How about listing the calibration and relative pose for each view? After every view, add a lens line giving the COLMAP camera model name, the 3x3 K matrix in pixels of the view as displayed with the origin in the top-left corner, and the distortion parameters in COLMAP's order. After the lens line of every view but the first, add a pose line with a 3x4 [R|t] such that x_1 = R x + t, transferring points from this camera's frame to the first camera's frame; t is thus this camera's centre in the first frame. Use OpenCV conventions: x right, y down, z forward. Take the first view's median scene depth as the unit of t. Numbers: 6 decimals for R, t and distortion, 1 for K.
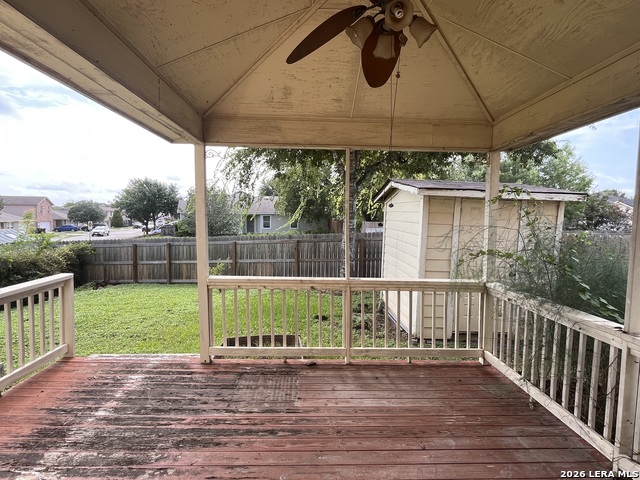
lens RADIAL K [[352.5, 0, 317.1], [0, 352.5, 237.6], [0, 0, 1]] dist [-0.002666, -0.001010]
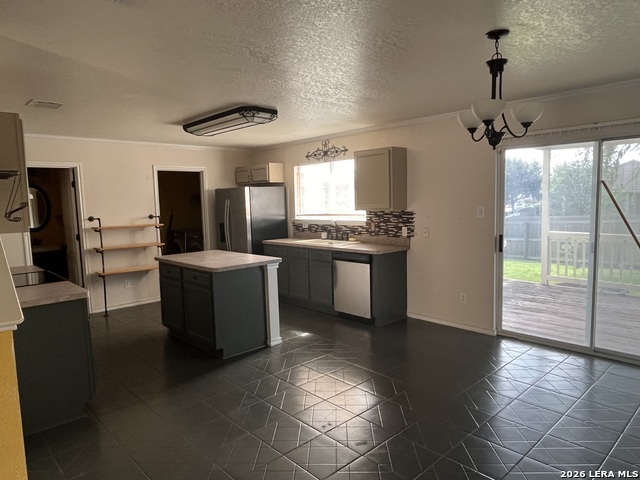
lens RADIAL K [[429.5, 0, 319.1], [0, 429.5, 239.2], [0, 0, 1]] dist [0.003020, 0.000797]
pose [[0.657758, 0.052370, -0.751406, 0.143862], [-0.026927, 0.998577, 0.046025, 0.025201], [0.752747, -0.010040, 0.658233, -0.325782]]
